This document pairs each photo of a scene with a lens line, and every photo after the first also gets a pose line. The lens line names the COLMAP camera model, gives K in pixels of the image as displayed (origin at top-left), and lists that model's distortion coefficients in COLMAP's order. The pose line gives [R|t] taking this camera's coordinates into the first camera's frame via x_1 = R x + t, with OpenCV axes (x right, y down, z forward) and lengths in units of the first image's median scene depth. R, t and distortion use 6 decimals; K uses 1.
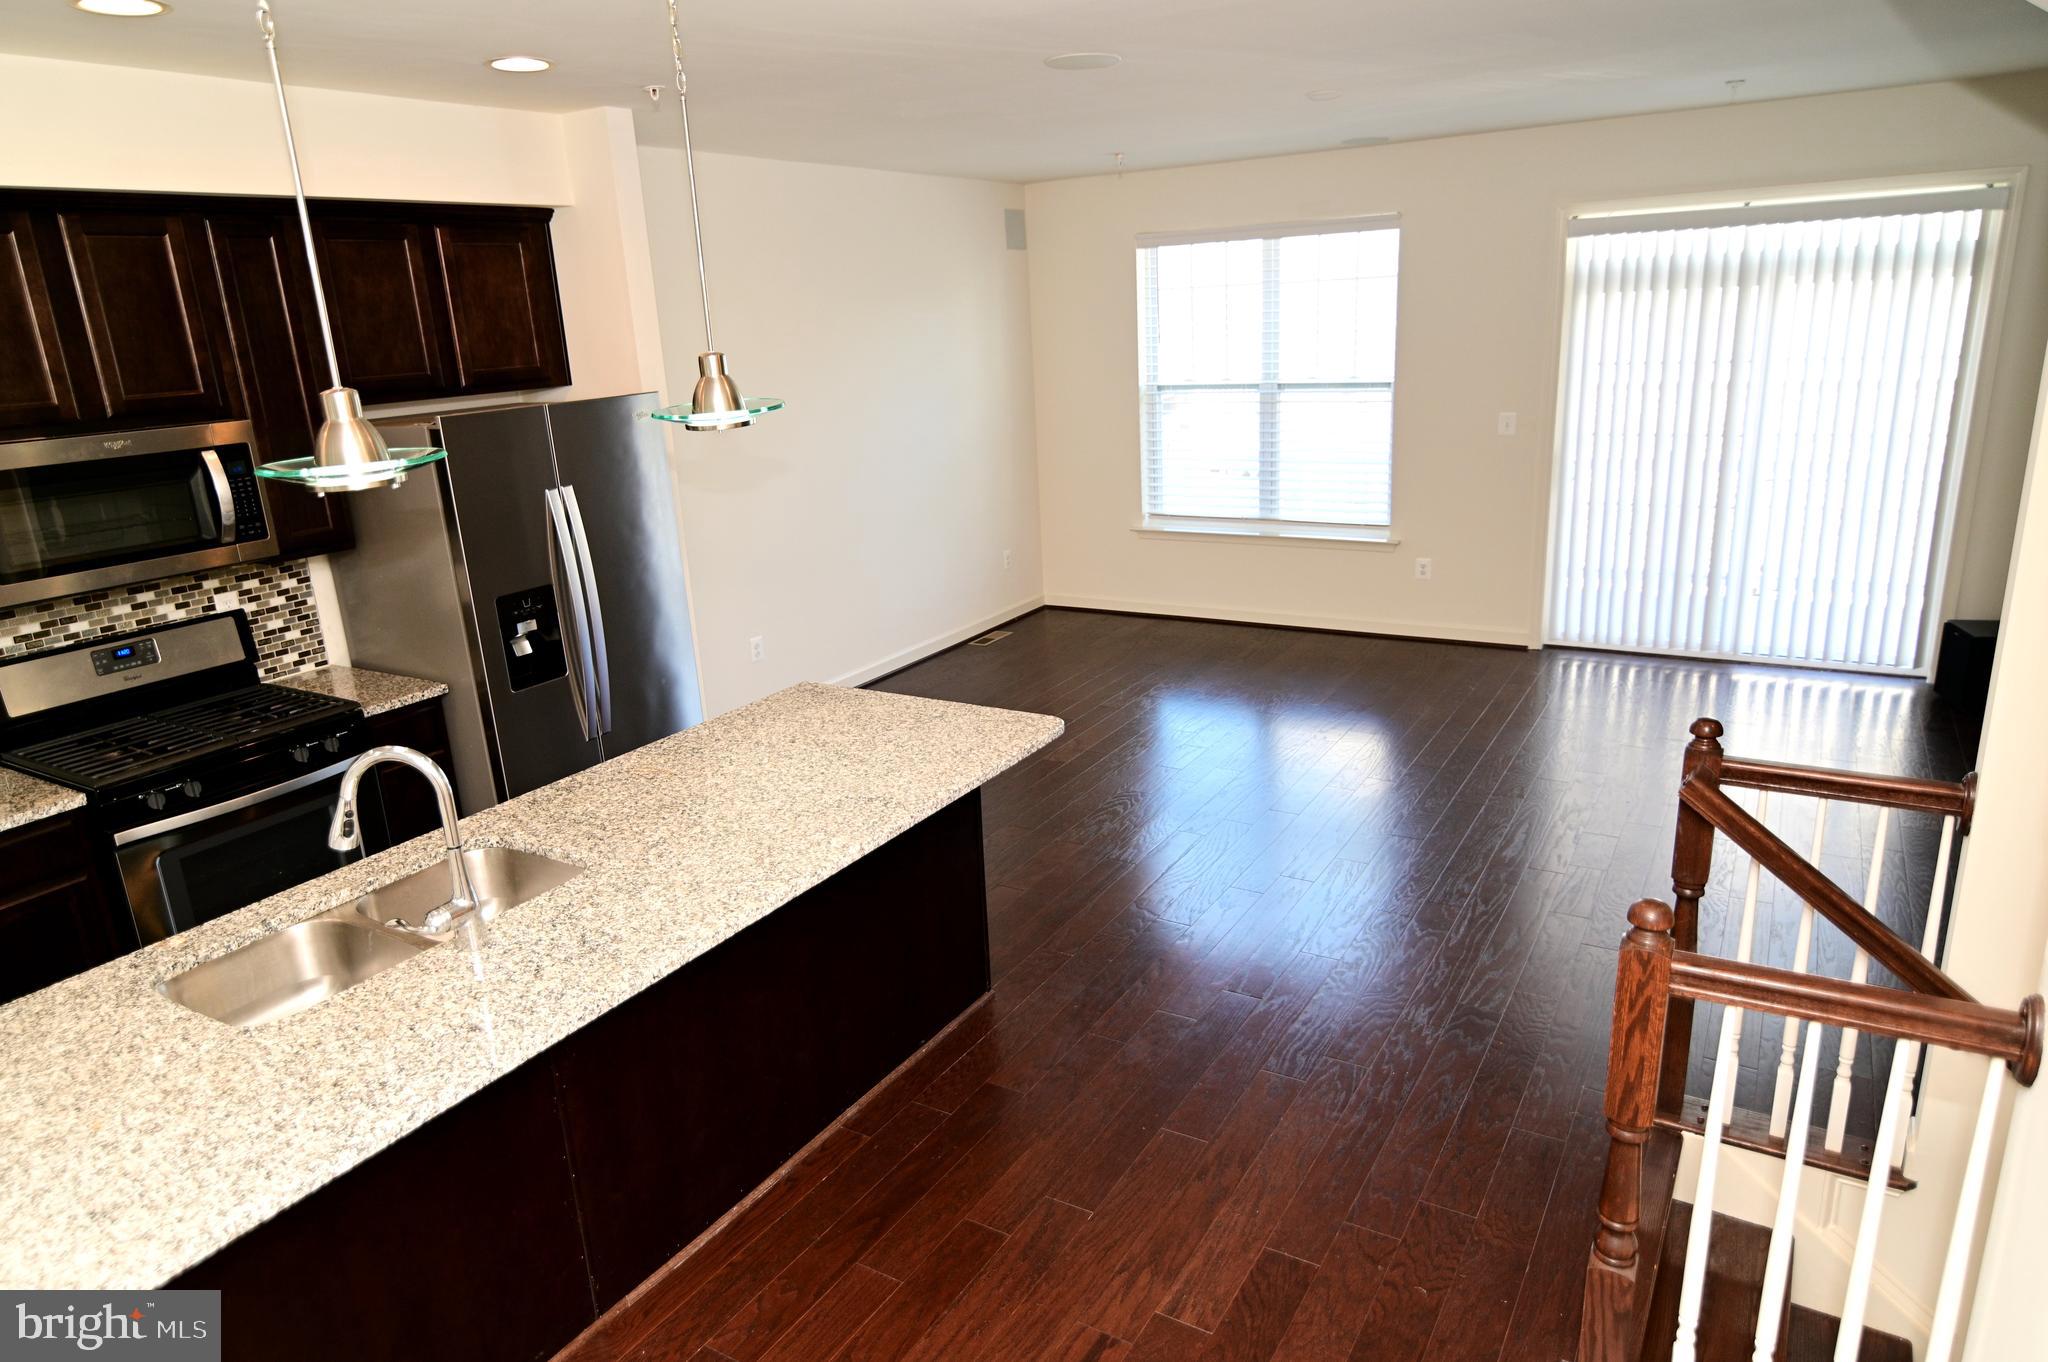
lens RADIAL K [[1273.7, 0, 1011.3], [0, 1273.7, 689.6], [0, 0, 1]] dist [-0.009069, 0.003184]
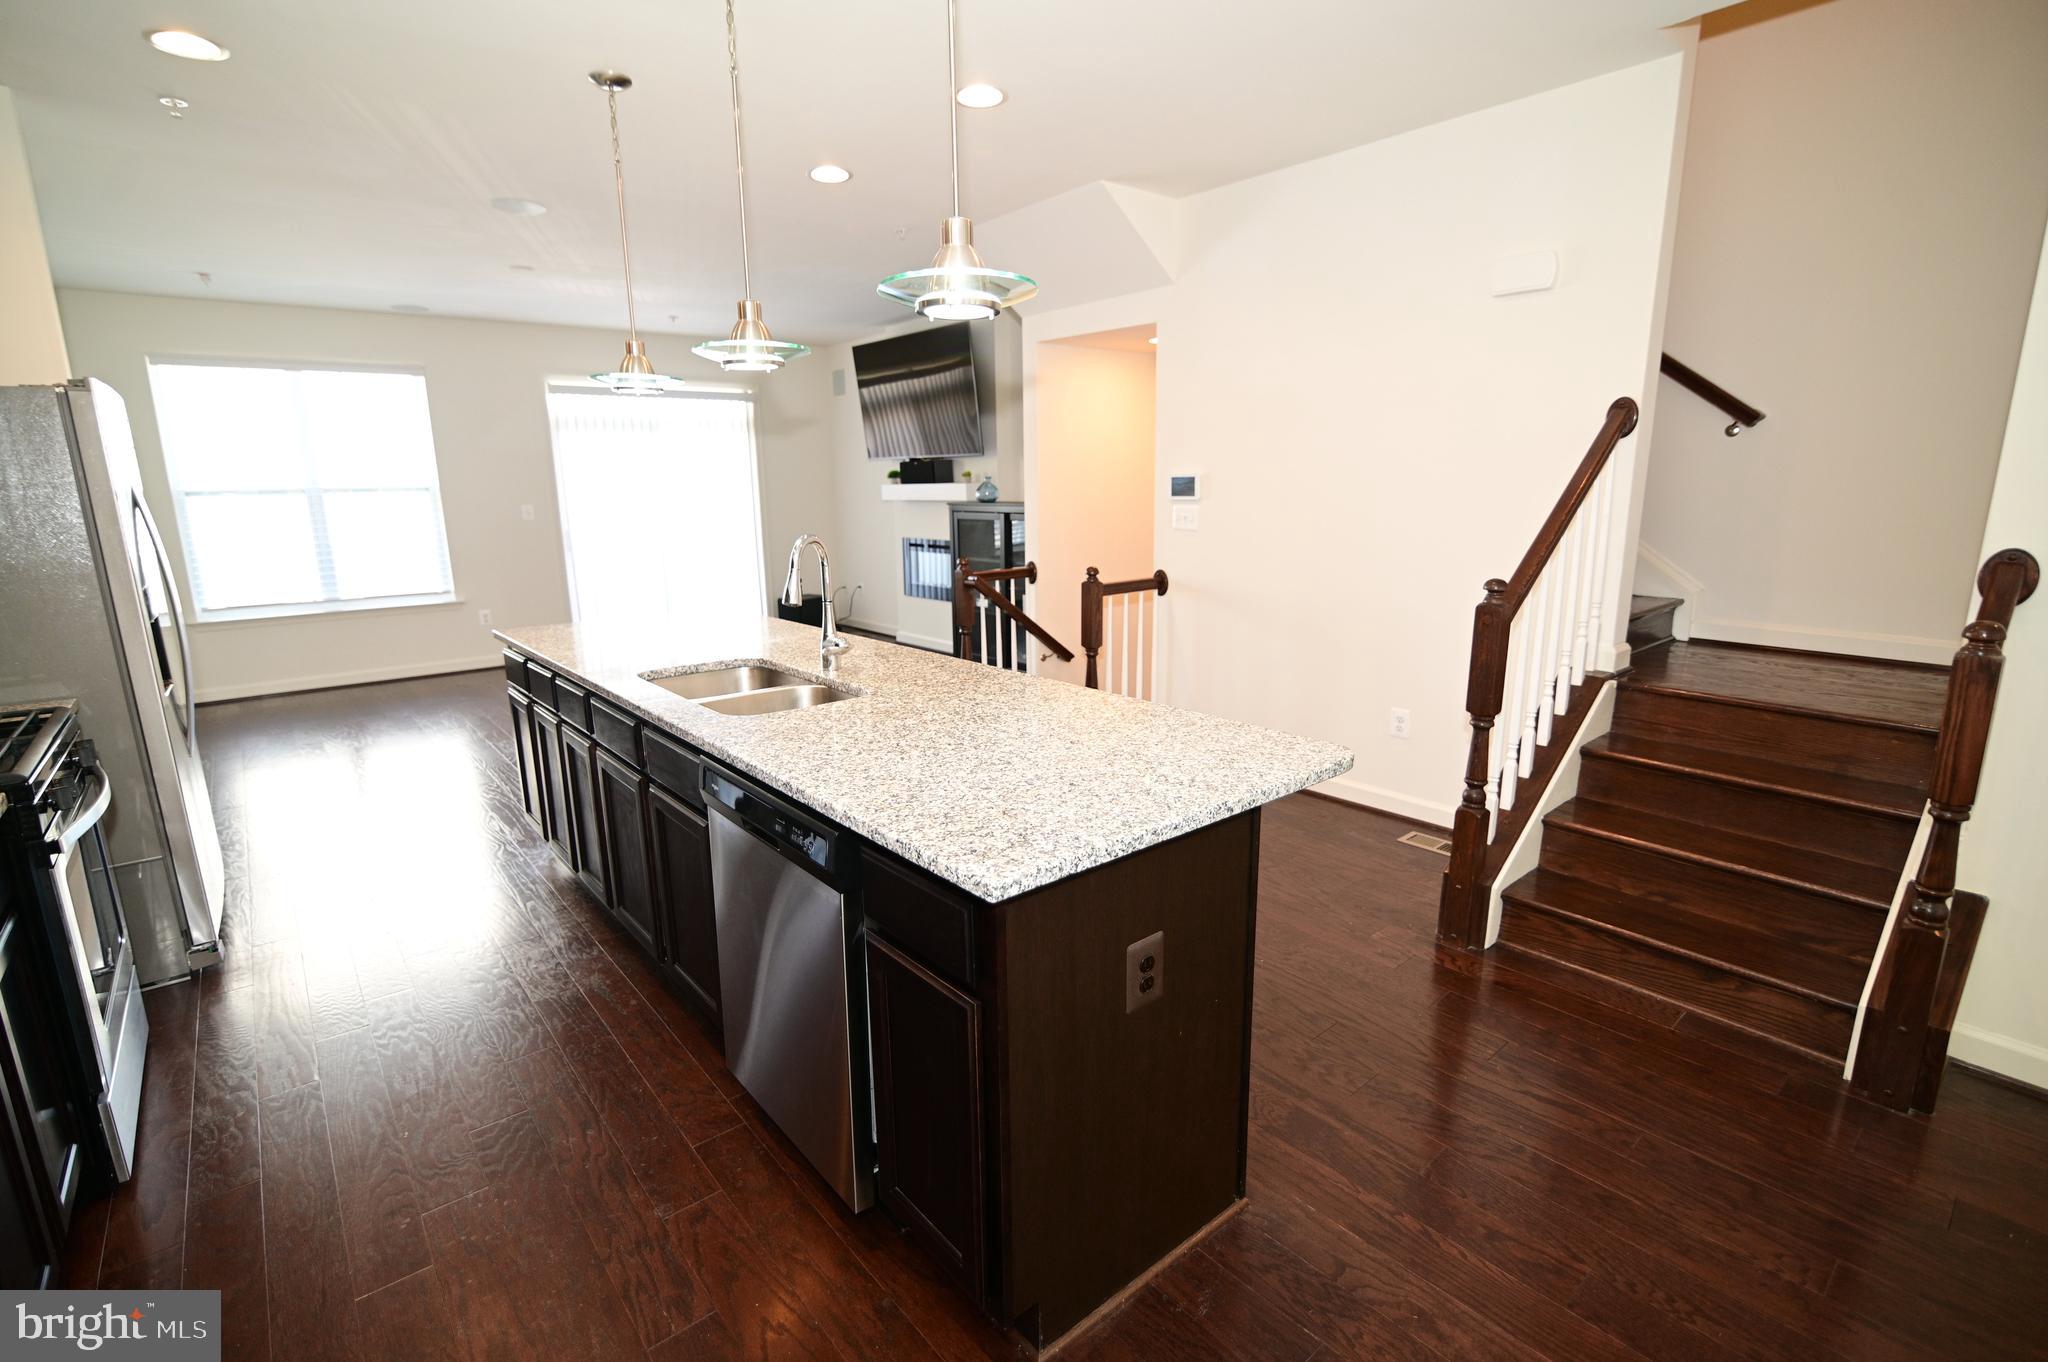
lens RADIAL K [[934.8, 0, 1015.7], [0, 934.8, 686.4], [0, 0, 1]] dist [-0.021952, 0.002270]
pose [[0.321148, -0.159081, 0.933572, -0.791666], [0.270342, 0.960171, 0.070616, 0.111235], [-0.907623, 0.229706, 0.351363, 0.214712]]
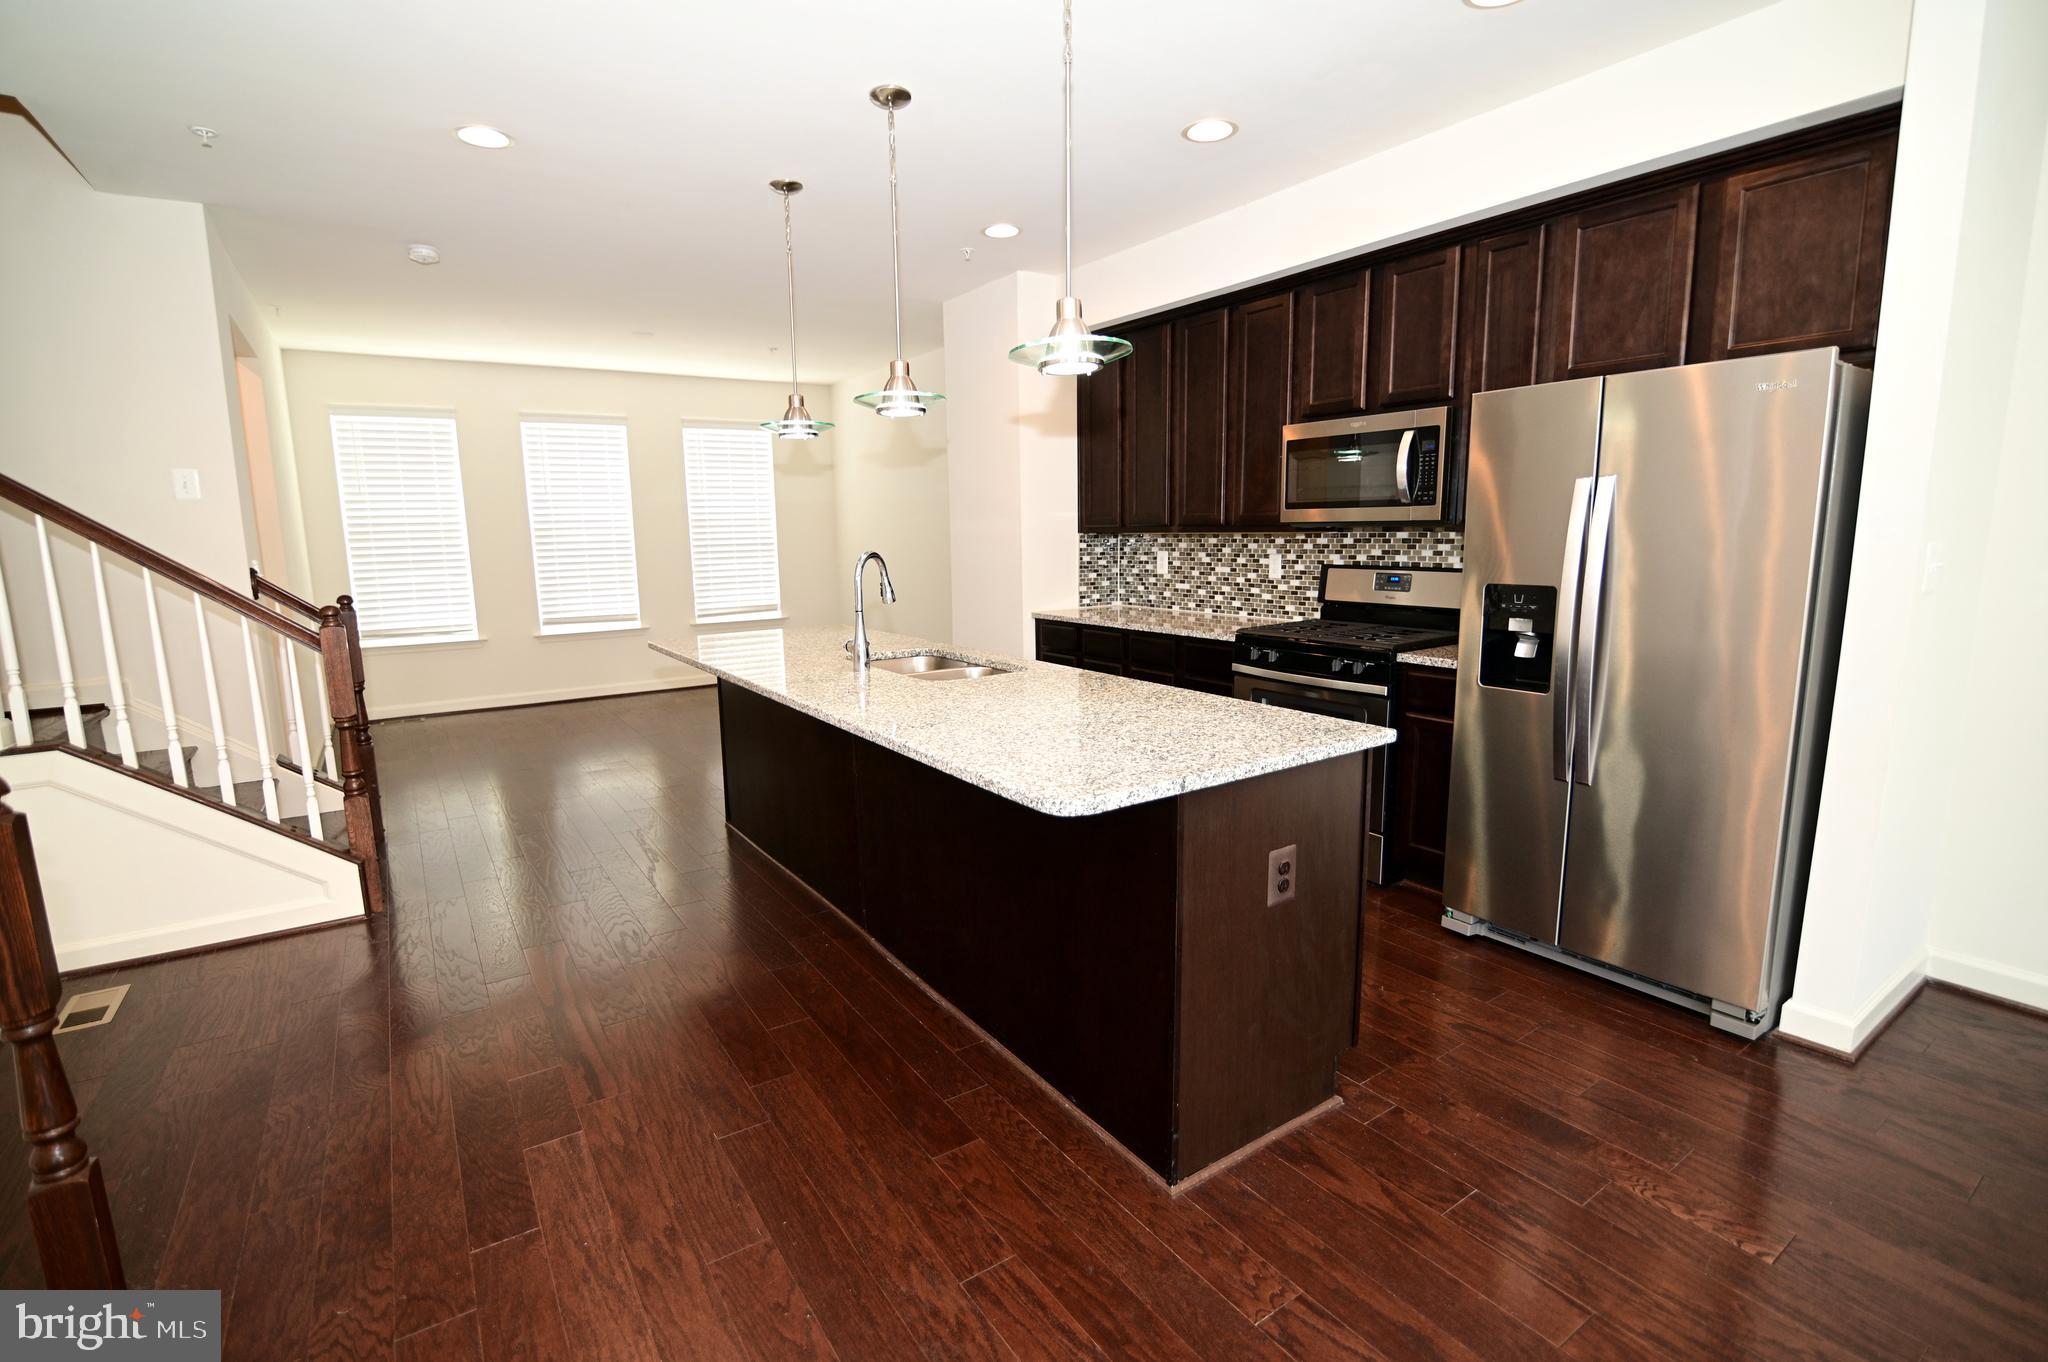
lens RADIAL K [[934.8, 0, 1015.8], [0, 934.8, 682.4], [0, 0, 1]] dist [-0.021952, 0.002270]
pose [[-0.414762, 0.206318, -0.886231, 0.369070], [-0.224315, 0.920714, 0.319326, -0.142353], [0.881848, 0.331239, -0.335597, 0.907138]]
